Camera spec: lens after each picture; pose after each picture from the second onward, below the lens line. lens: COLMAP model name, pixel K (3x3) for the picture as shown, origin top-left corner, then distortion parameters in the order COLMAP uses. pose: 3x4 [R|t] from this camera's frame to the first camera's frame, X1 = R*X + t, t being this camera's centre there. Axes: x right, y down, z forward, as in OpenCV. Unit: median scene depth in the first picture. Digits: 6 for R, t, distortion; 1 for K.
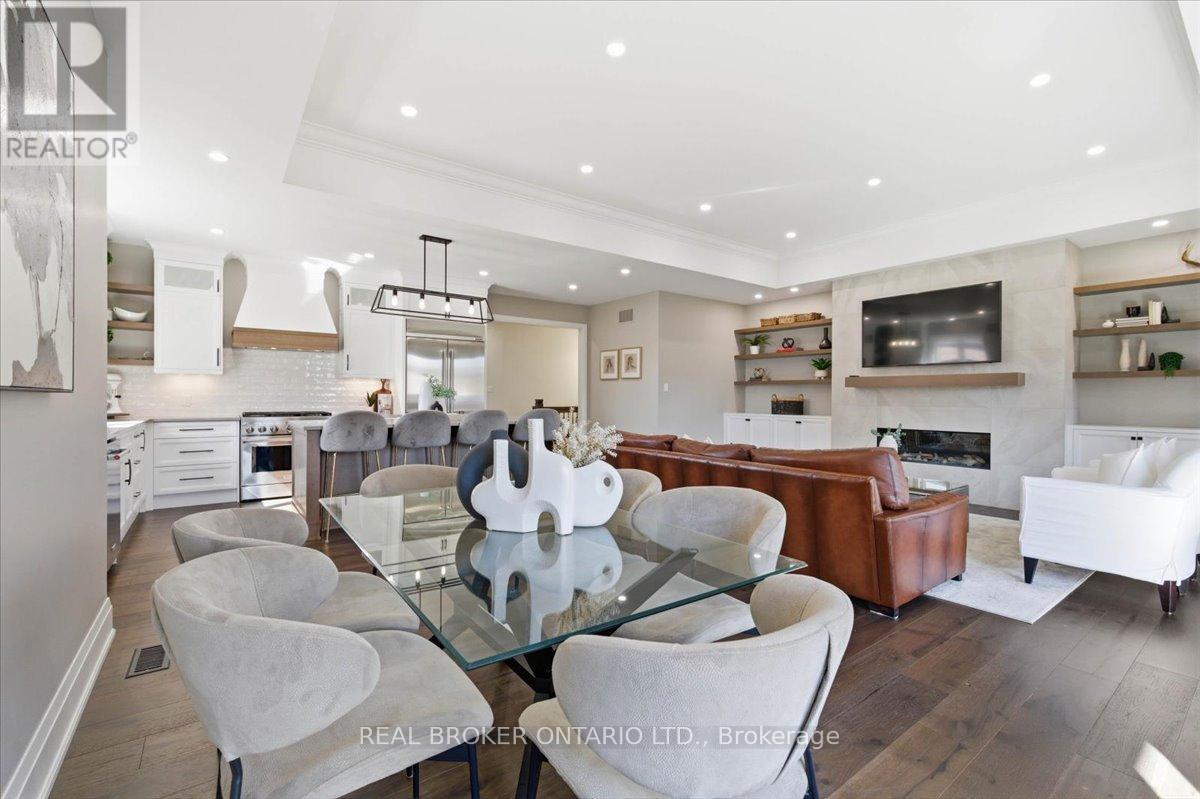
lens RADIAL K [[519.6, 0, 603.5], [0, 519.6, 397.2], [0, 0, 1]] dist [0.000488, -0.000526]
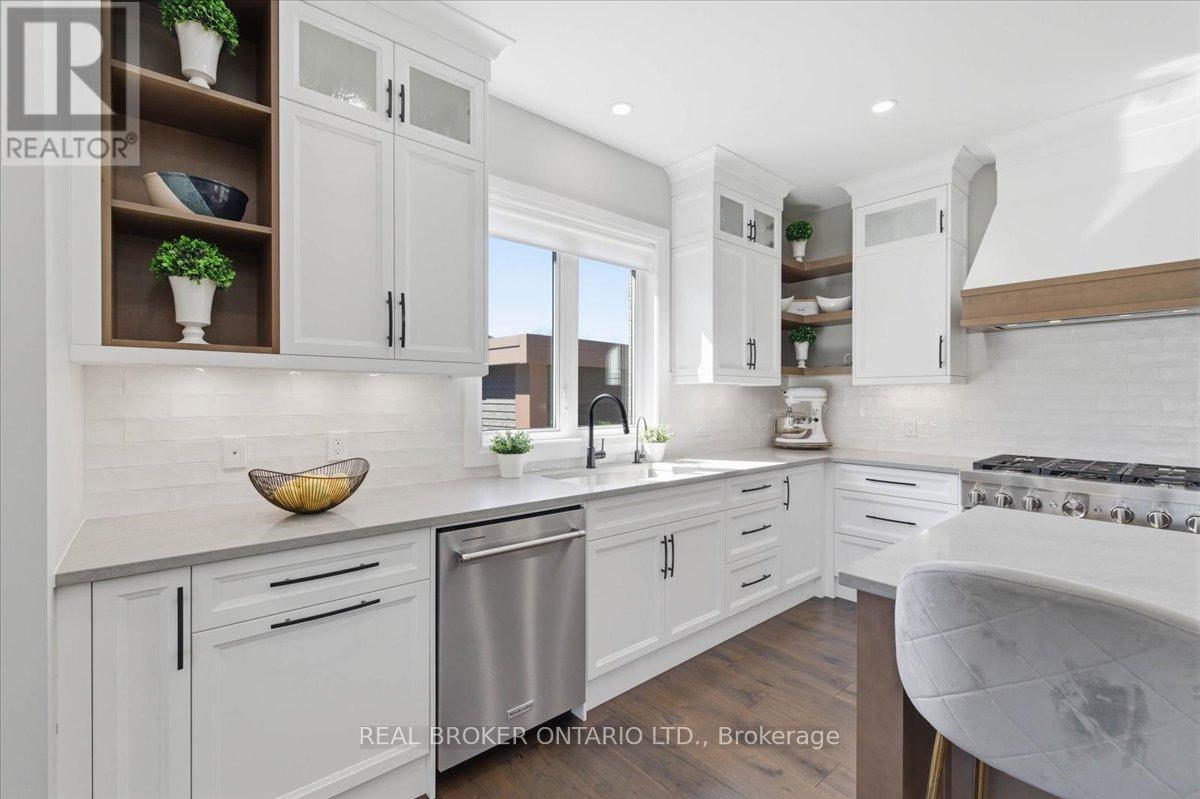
lens RADIAL K [[519.6, 0, 609.6], [0, 519.6, 403.6], [0, 0, 1]] dist [0.000488, -0.000526]
pose [[0.073564, 0.008723, -0.997252, -0.216162], [-0.001351, 0.999962, 0.008647, -0.026879], [0.997290, 0.000711, 0.073573, 0.603924]]
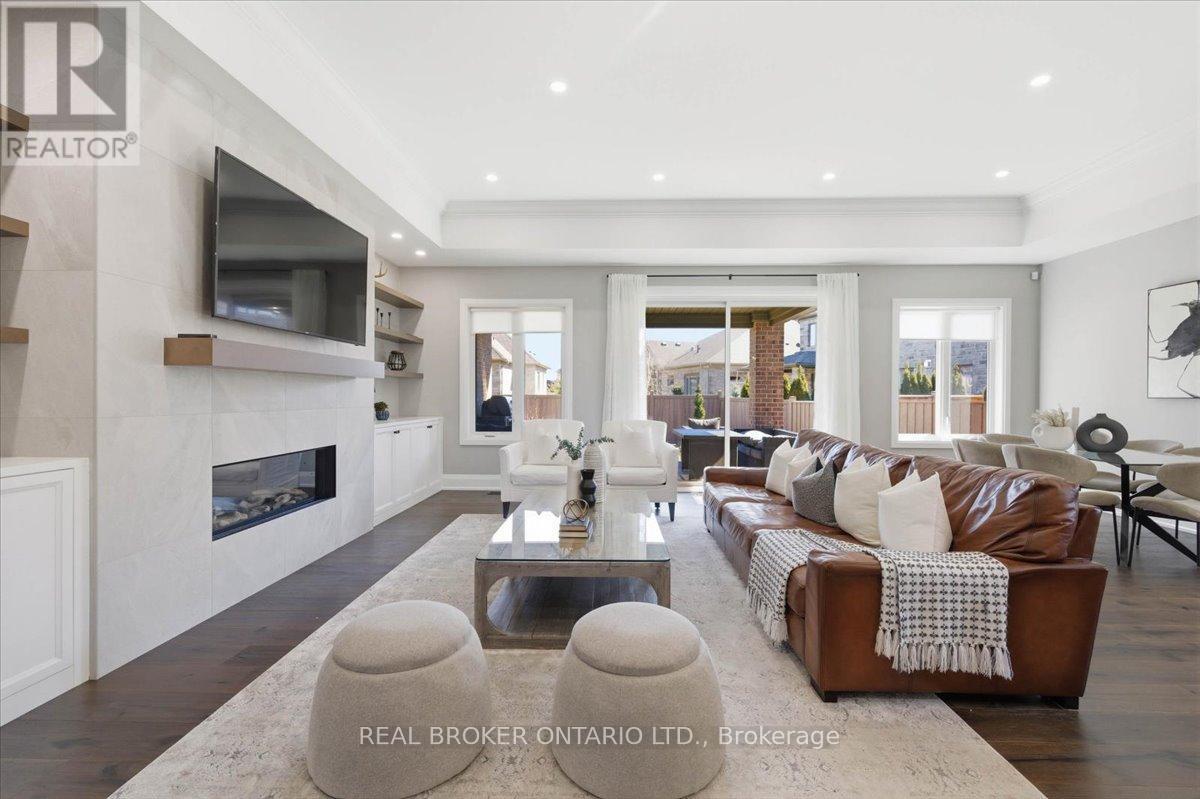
lens RADIAL K [[519.6, 0, 604.2], [0, 519.6, 399.2], [0, 0, 1]] dist [0.000488, -0.000526]
pose [[-0.785710, -0.011674, 0.618485, 0.029818], [-0.009142, 0.999932, 0.007259, -0.000883], [-0.618527, 0.000049, -0.785763, 1.274600]]
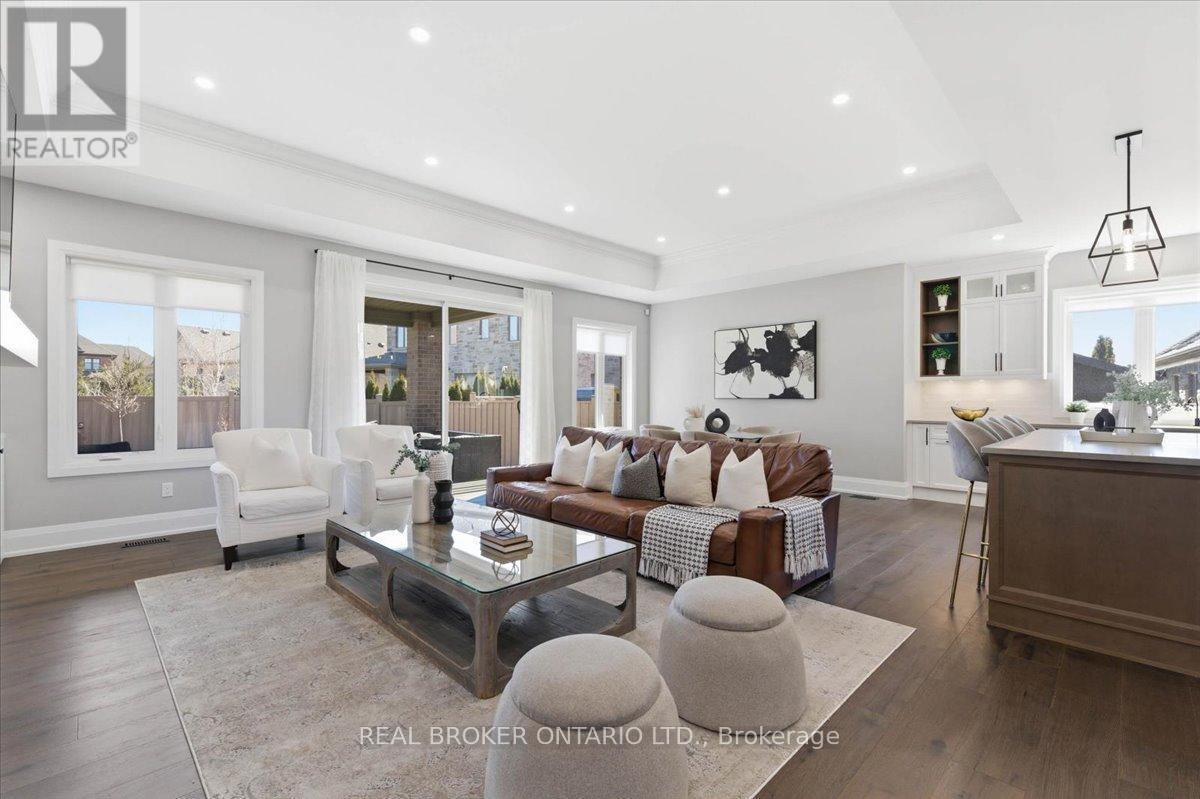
lens RADIAL K [[519.6, 0, 602.8], [0, 519.6, 400.0], [0, 0, 1]] dist [0.000488, -0.000526]
pose [[-0.990396, -0.006646, -0.138099, 0.328637], [-0.006791, 0.999977, 0.000579, 0.000349], [0.138092, 0.001511, -0.990418, 1.364578]]
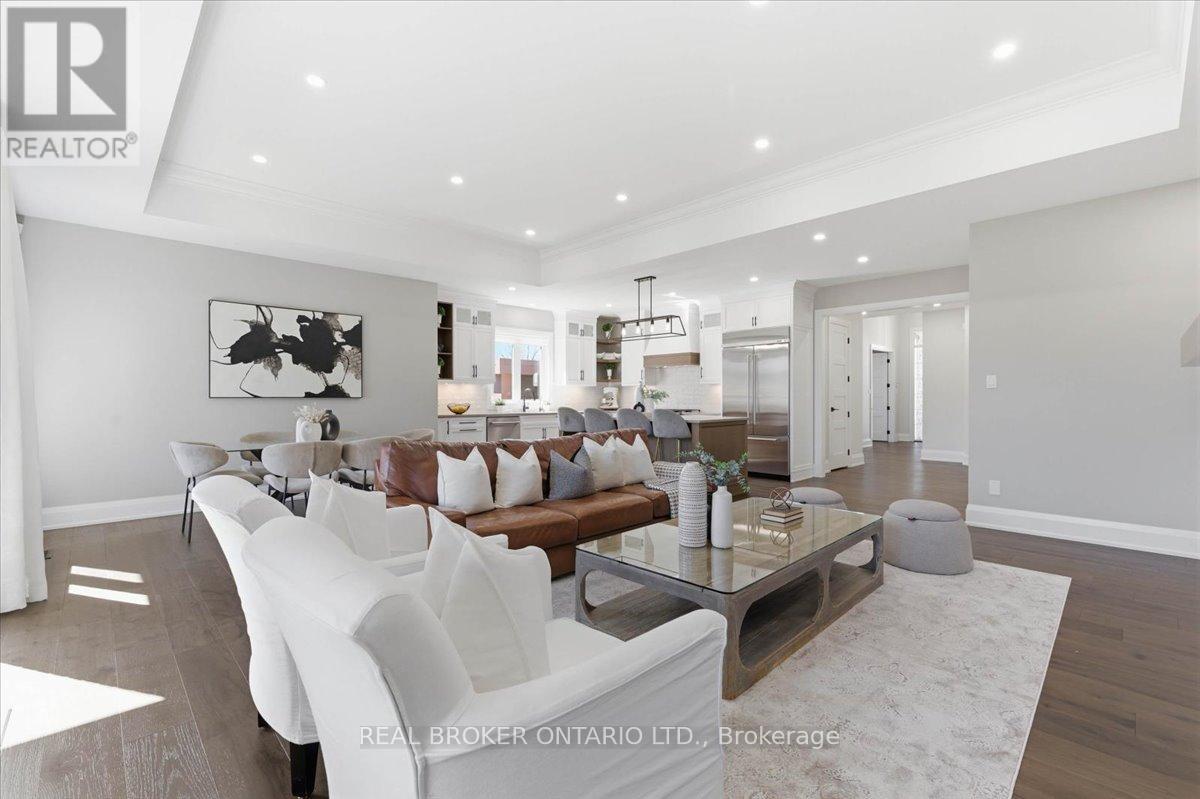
lens RADIAL K [[519.6, 0, 611.0], [0, 519.6, 393.3], [0, 0, 1]] dist [0.000488, -0.000526]
pose [[0.146755, -0.012942, -0.989088, 0.869782], [0.004296, 0.999913, -0.012446, 0.001992], [0.989164, -0.002422, 0.146798, 0.651186]]
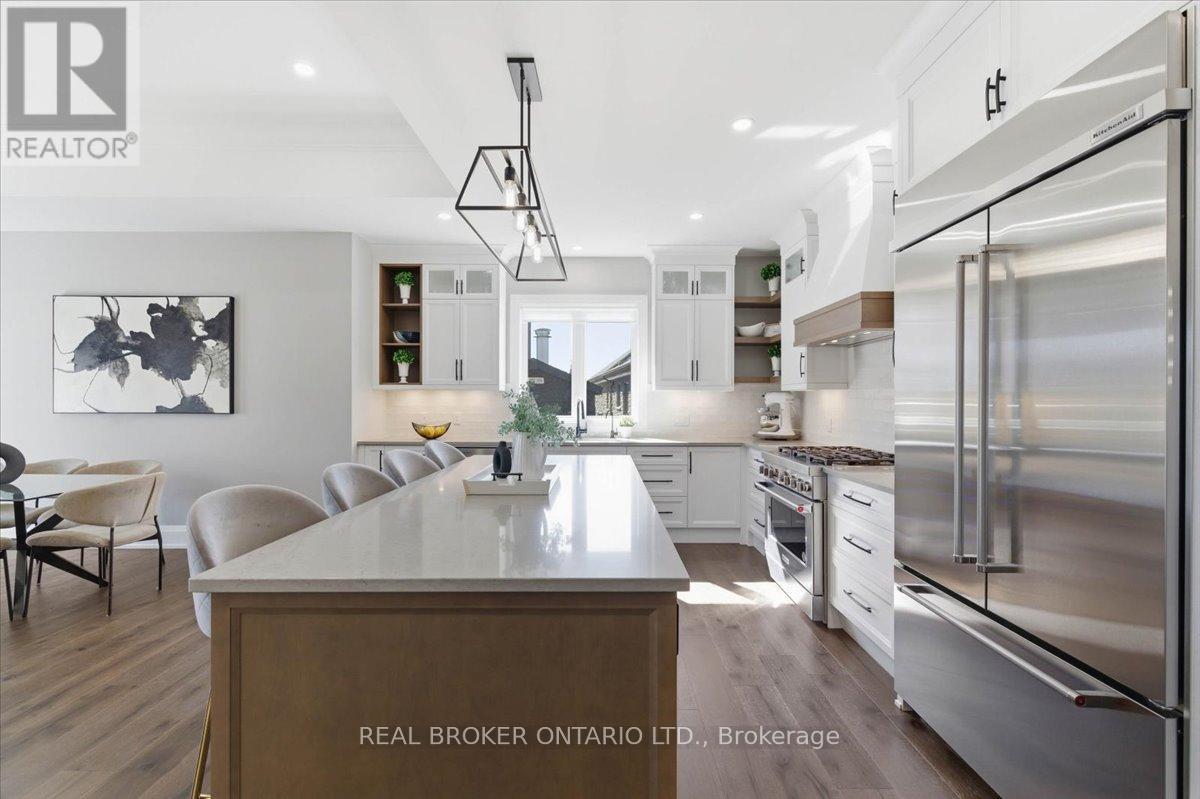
lens RADIAL K [[519.6, 0, 603.1], [0, 519.6, 400.1], [0, 0, 1]] dist [0.000488, -0.000526]
pose [[-0.593681, -0.004856, -0.804686, -0.004112], [-0.004359, 0.999987, -0.002818, -0.025062], [0.804689, 0.001835, -0.593694, 1.187998]]
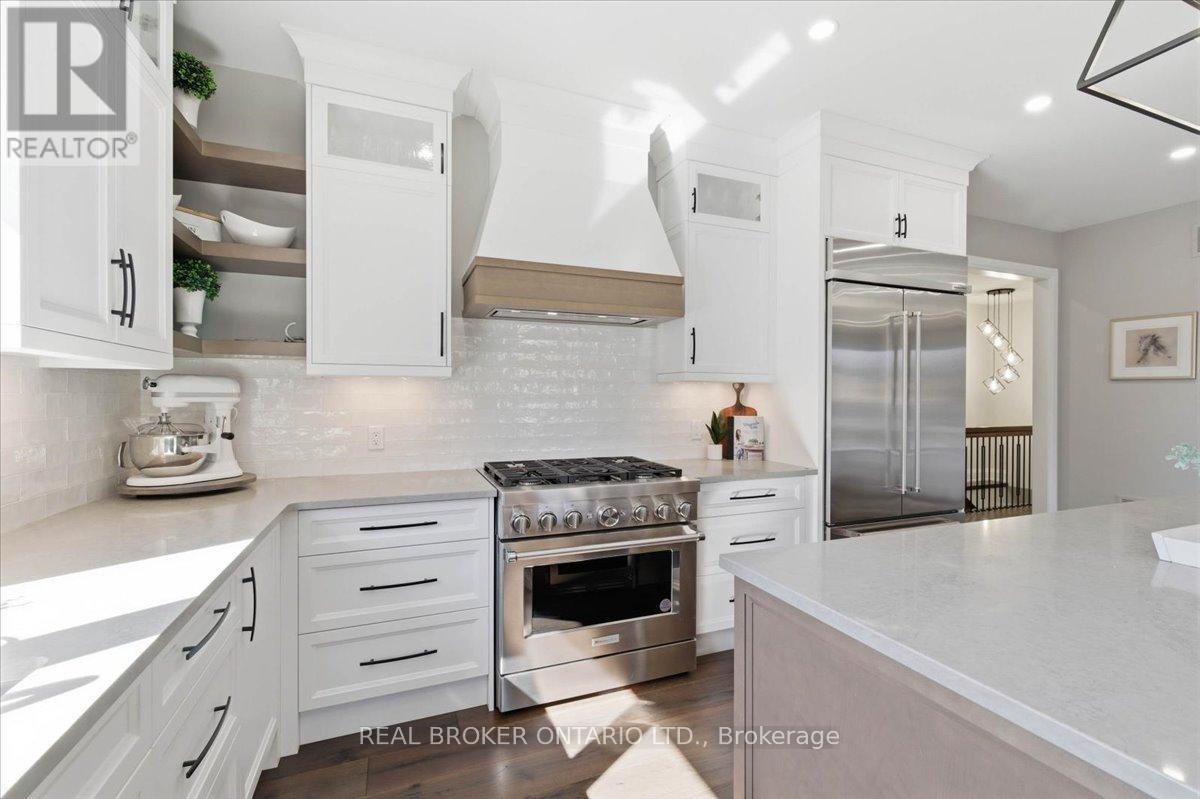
lens RADIAL K [[519.6, 0, 602.1], [0, 519.6, 397.9], [0, 0, 1]] dist [0.000488, -0.000526]
pose [[0.966561, 0.000703, -0.256437, -0.509846], [0.000303, 0.999992, 0.003881, -0.028558], [0.256438, -0.003828, 0.966553, 0.631211]]
